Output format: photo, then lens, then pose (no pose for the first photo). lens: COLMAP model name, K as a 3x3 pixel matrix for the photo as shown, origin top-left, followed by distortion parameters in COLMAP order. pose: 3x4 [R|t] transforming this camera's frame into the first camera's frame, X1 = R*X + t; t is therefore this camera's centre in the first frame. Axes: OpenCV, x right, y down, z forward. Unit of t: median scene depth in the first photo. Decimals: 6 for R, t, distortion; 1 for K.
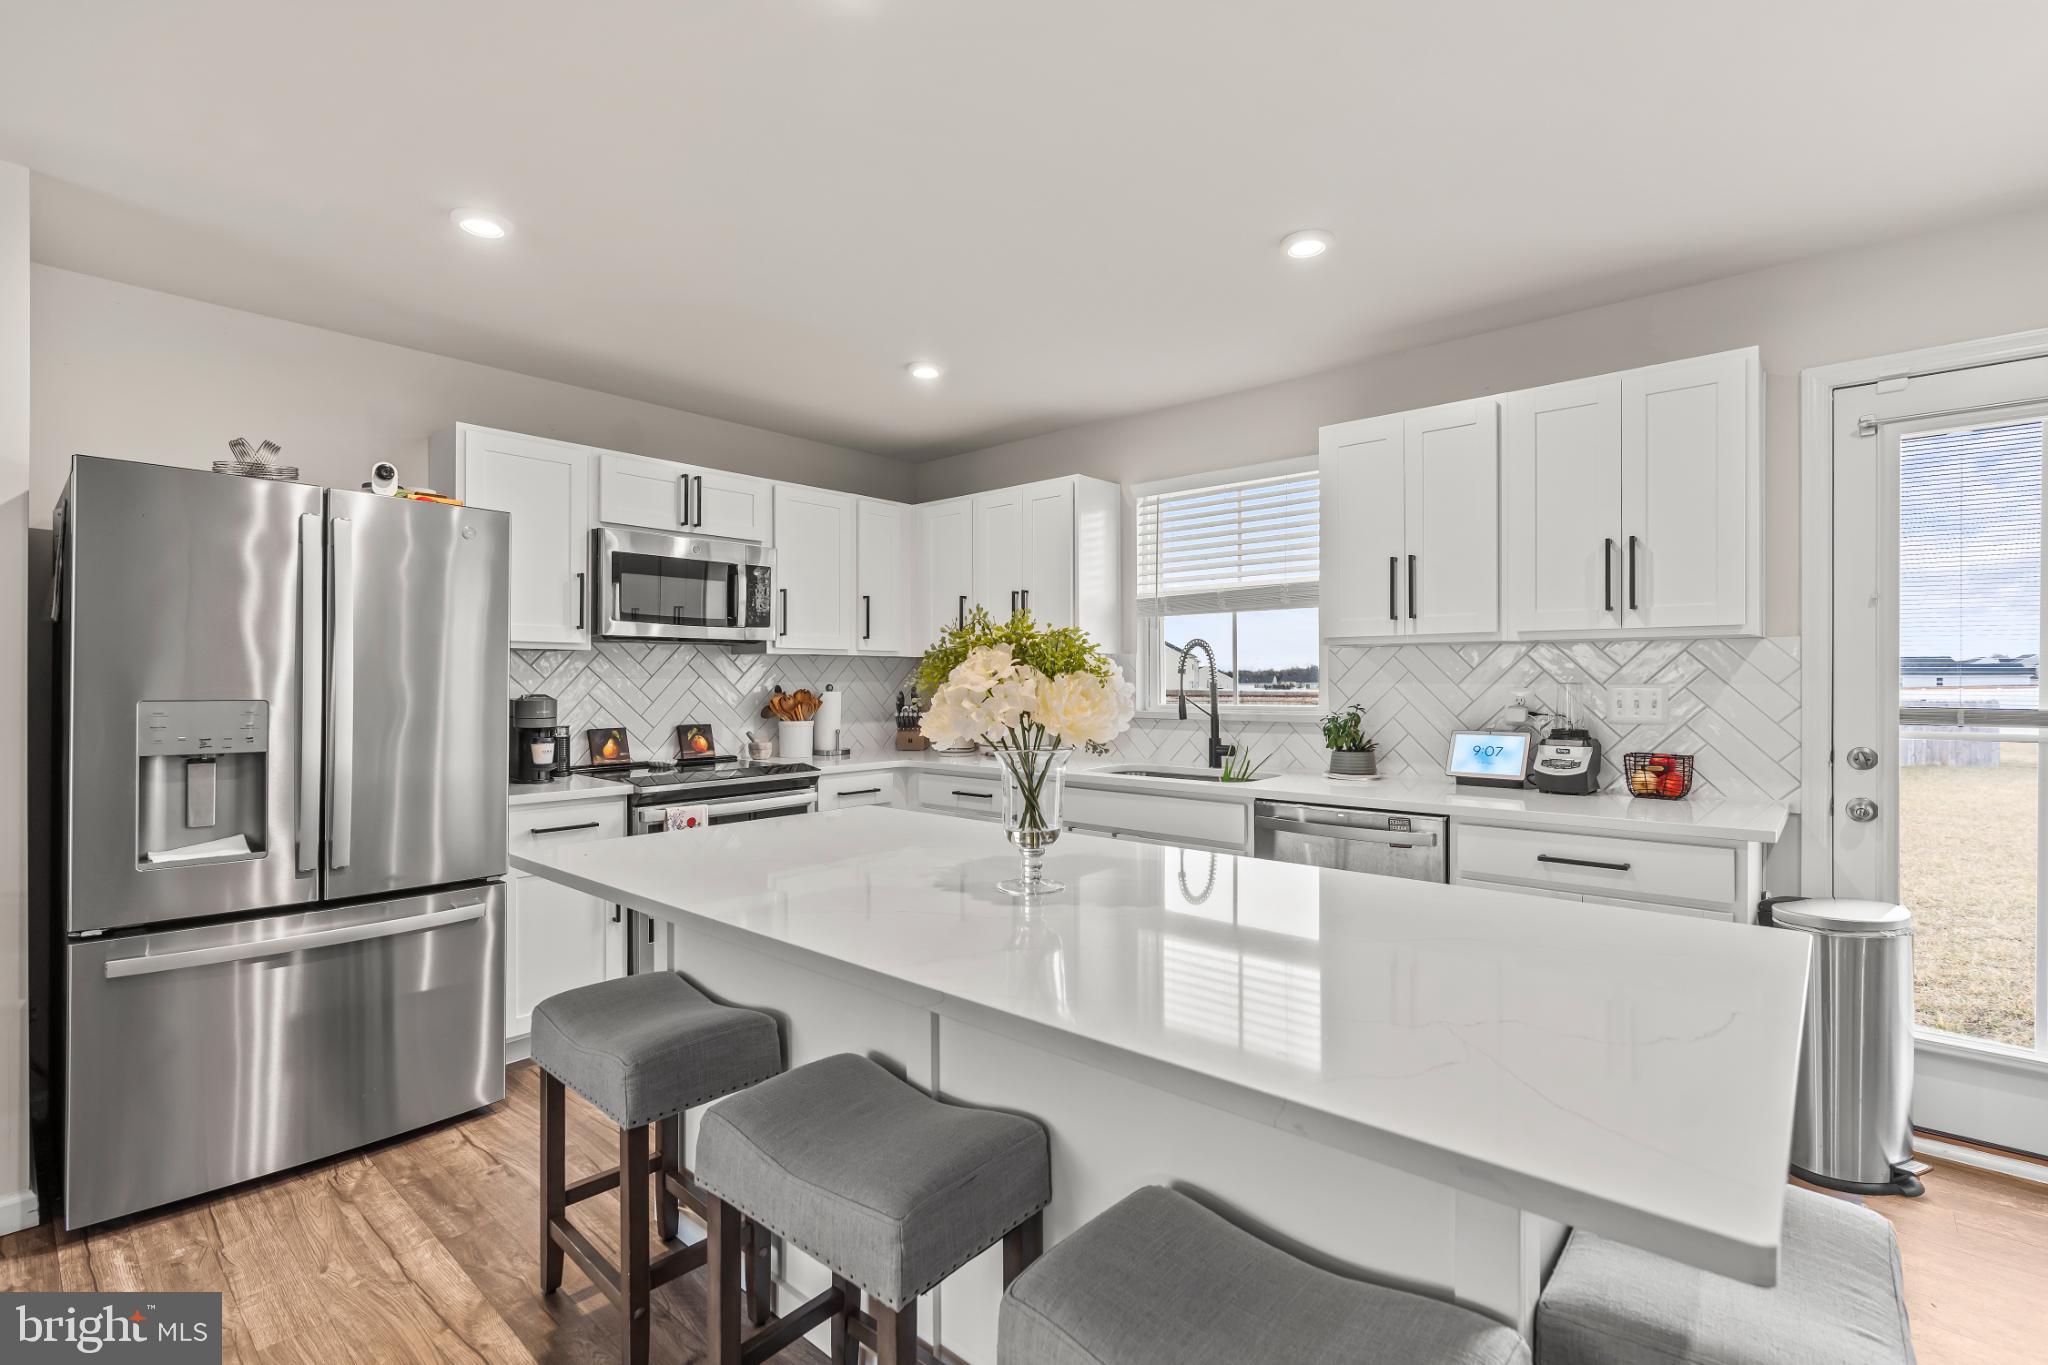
lens RADIAL K [[933.8, 0, 1026.9], [0, 933.8, 691.6], [0, 0, 1]] dist [-0.006217, 0.001305]
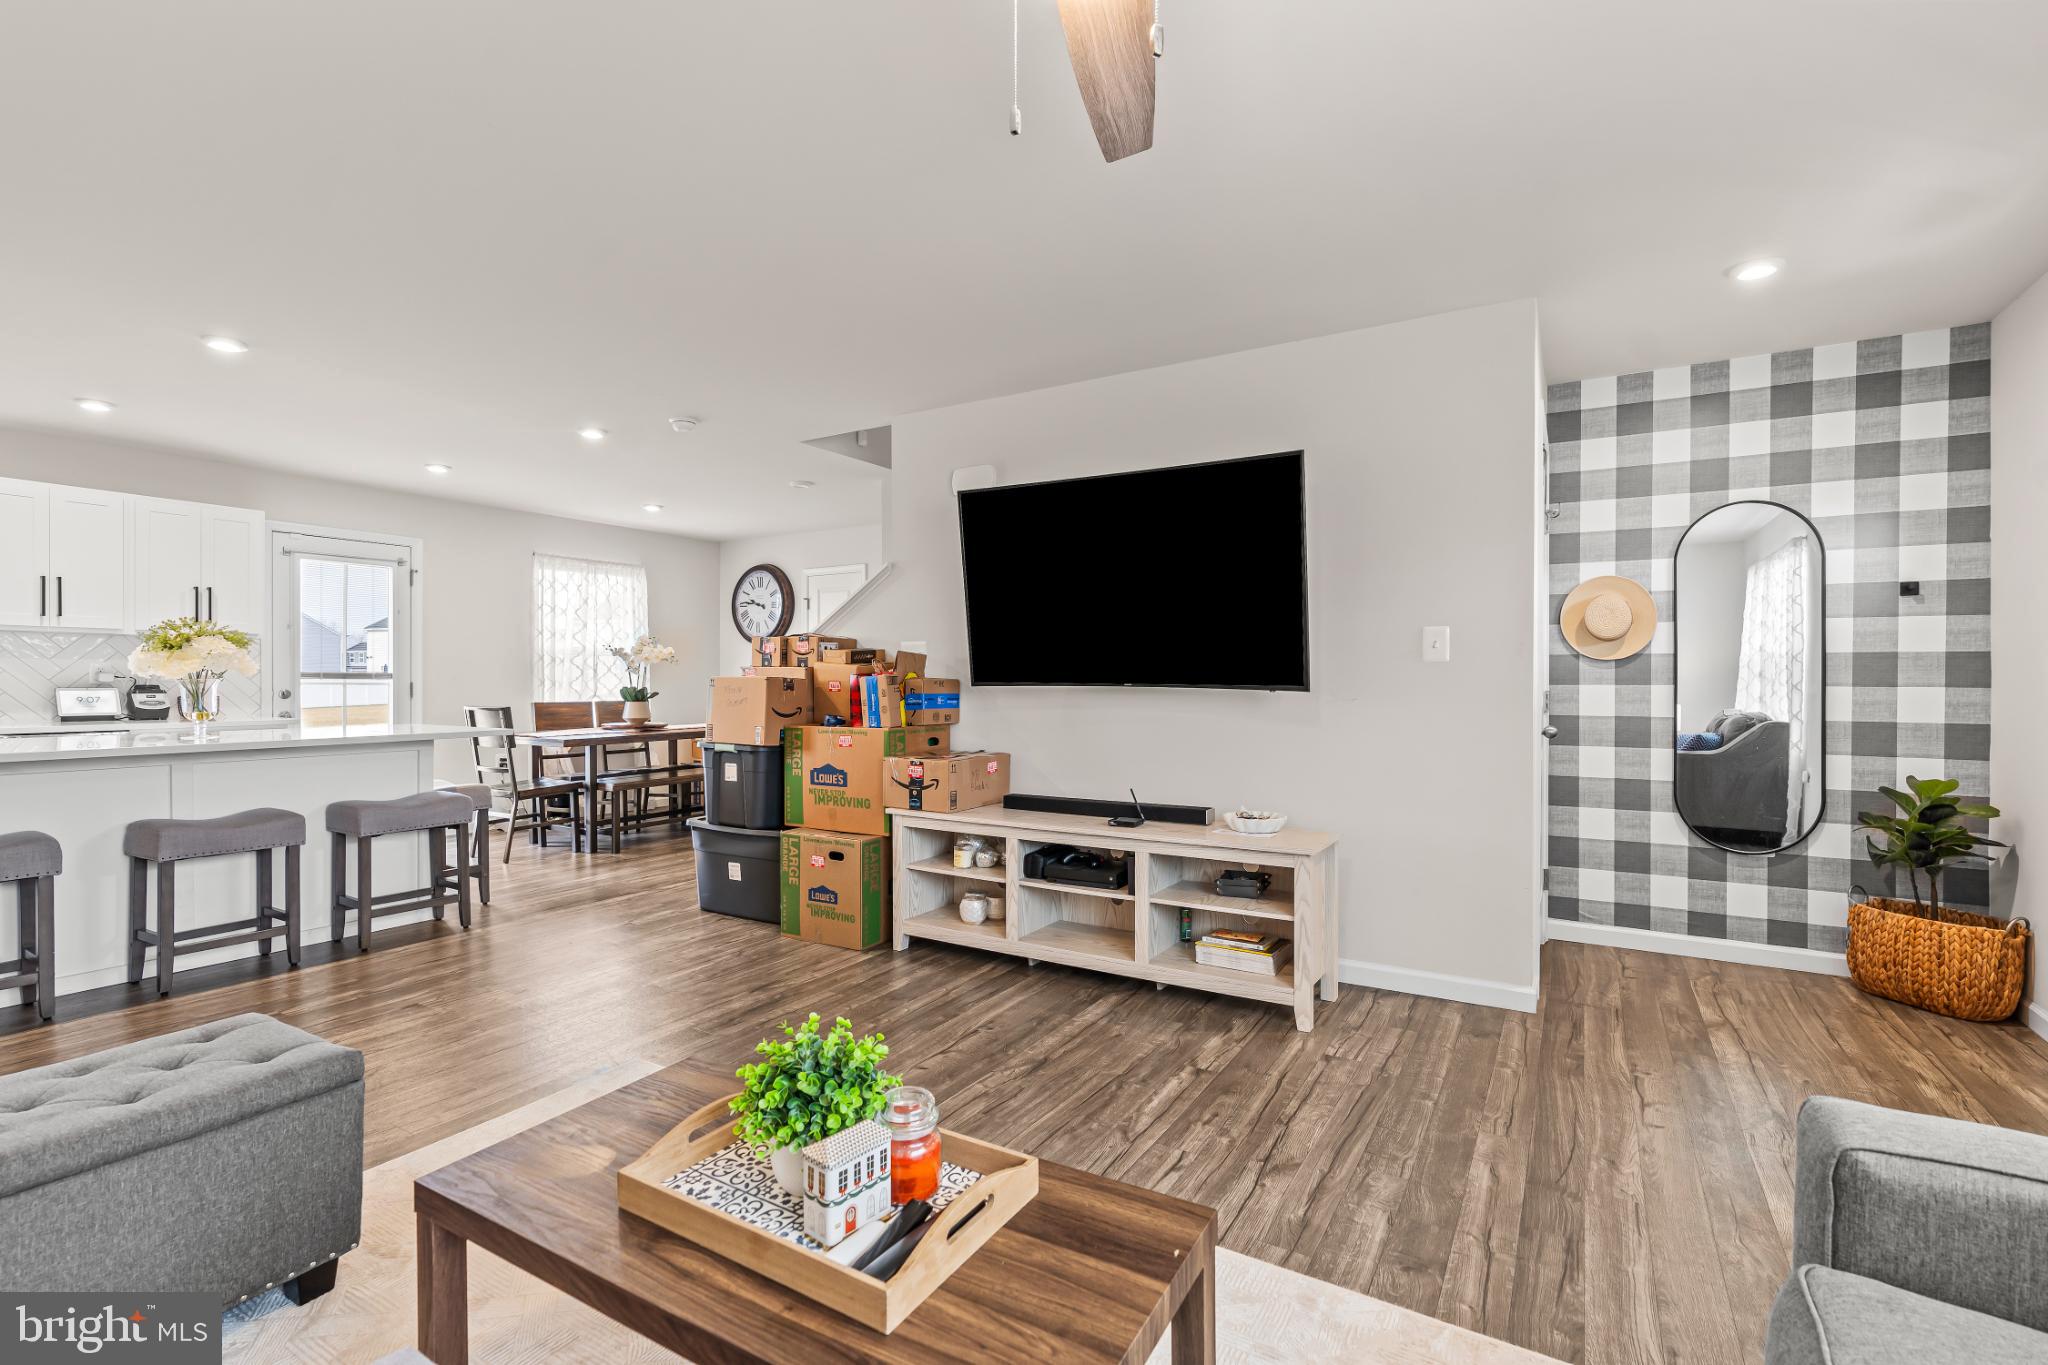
lens RADIAL K [[933.8, 0, 1026.9], [0, 933.8, 691.6], [0, 0, 1]] dist [-0.006217, 0.001305]
pose [[-0.170669, -0.012330, 0.985251, -1.149720], [0.008051, 0.999871, 0.013908, 0.033133], [-0.985295, 0.010306, -0.170548, -0.286566]]
